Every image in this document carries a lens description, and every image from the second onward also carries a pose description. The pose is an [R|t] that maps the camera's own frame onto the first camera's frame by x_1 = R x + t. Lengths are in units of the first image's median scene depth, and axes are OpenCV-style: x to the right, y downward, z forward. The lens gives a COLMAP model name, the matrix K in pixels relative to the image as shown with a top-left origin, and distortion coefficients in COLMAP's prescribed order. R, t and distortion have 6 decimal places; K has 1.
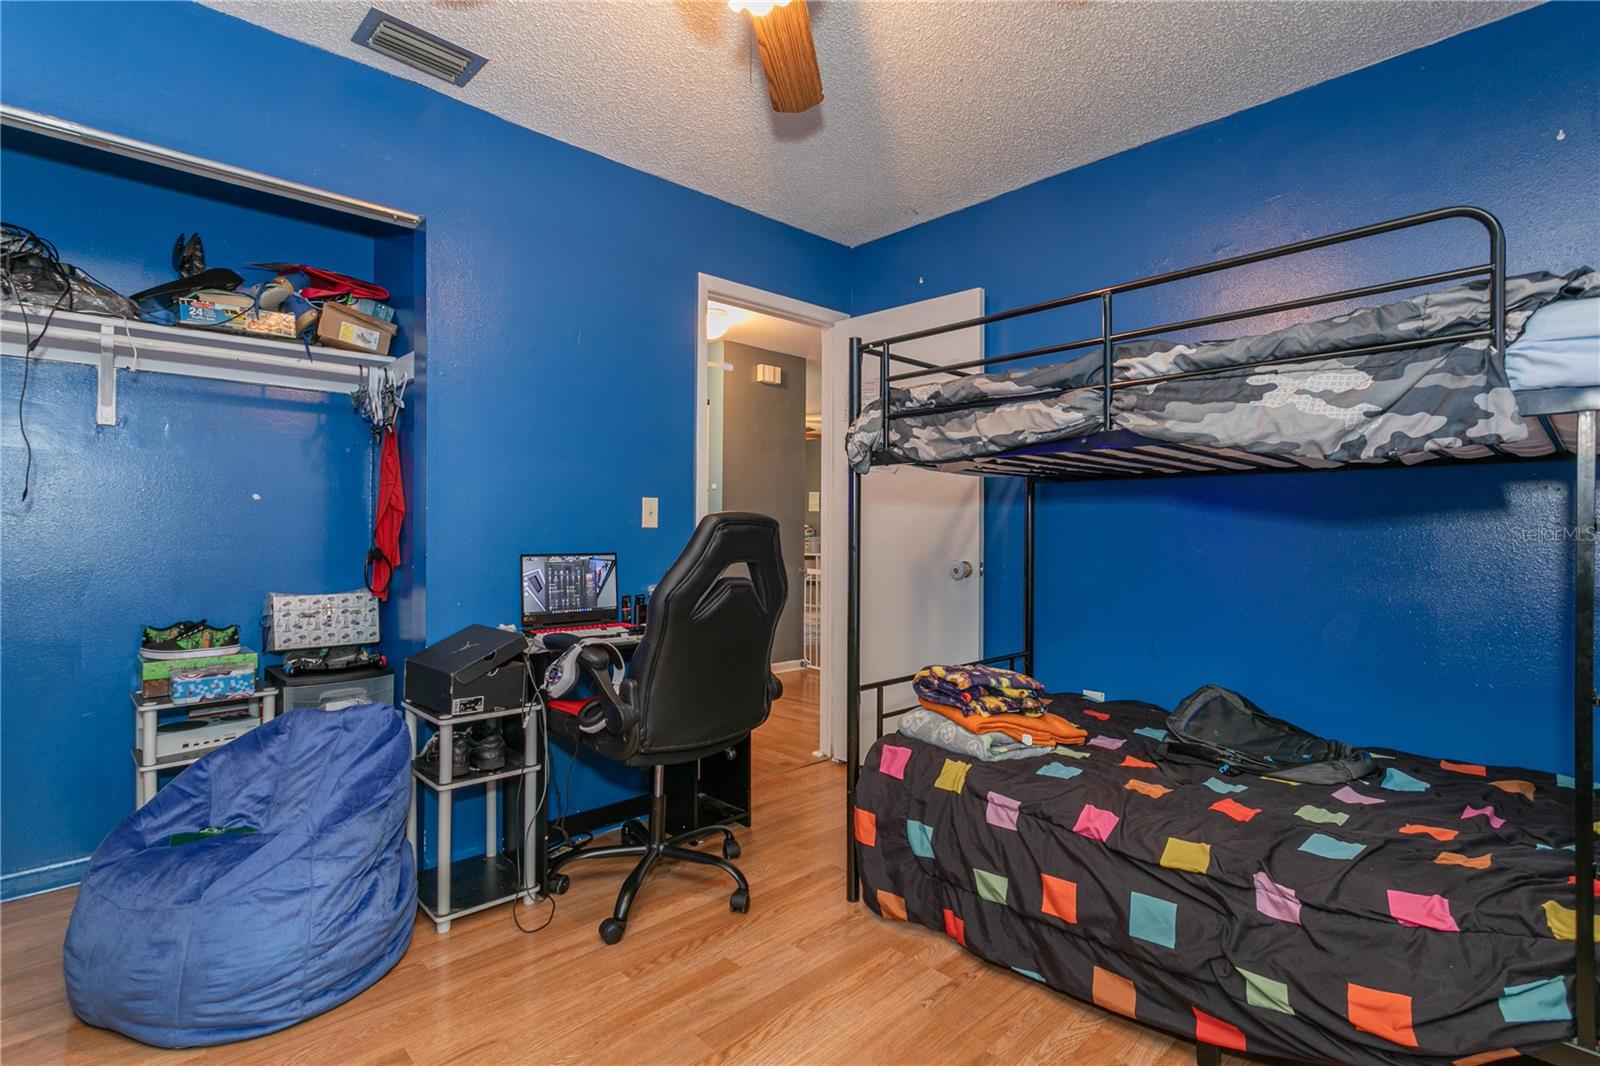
lens RADIAL K [[781.7, 0, 800.0], [0, 781.7, 533.0], [0, 0, 1]] dist [0.001815, 0.000718]
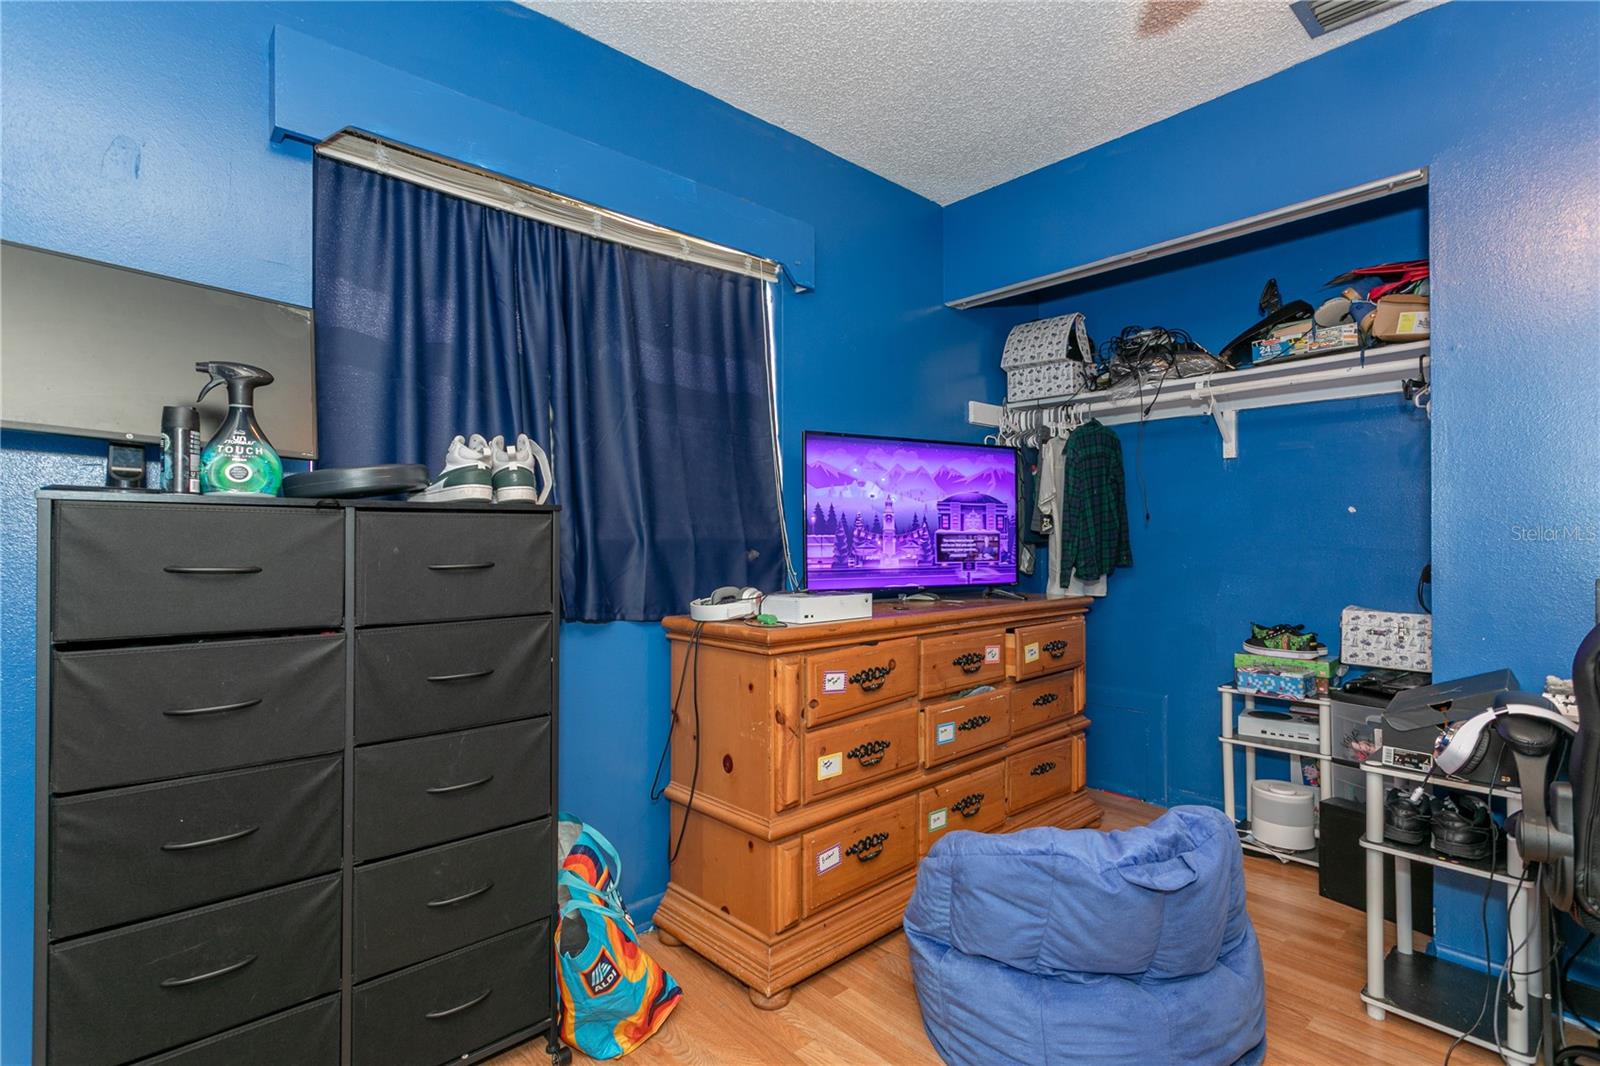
lens RADIAL K [[767.4, 0, 791.8], [0, 767.4, 537.7], [0, 0, 1]] dist [0.003441, 0.000620]
pose [[-0.040878, -0.006145, -0.999145, 0.355846], [-0.005092, 0.999969, -0.005942, -0.000798], [0.999151, 0.004845, -0.040908, 0.352205]]
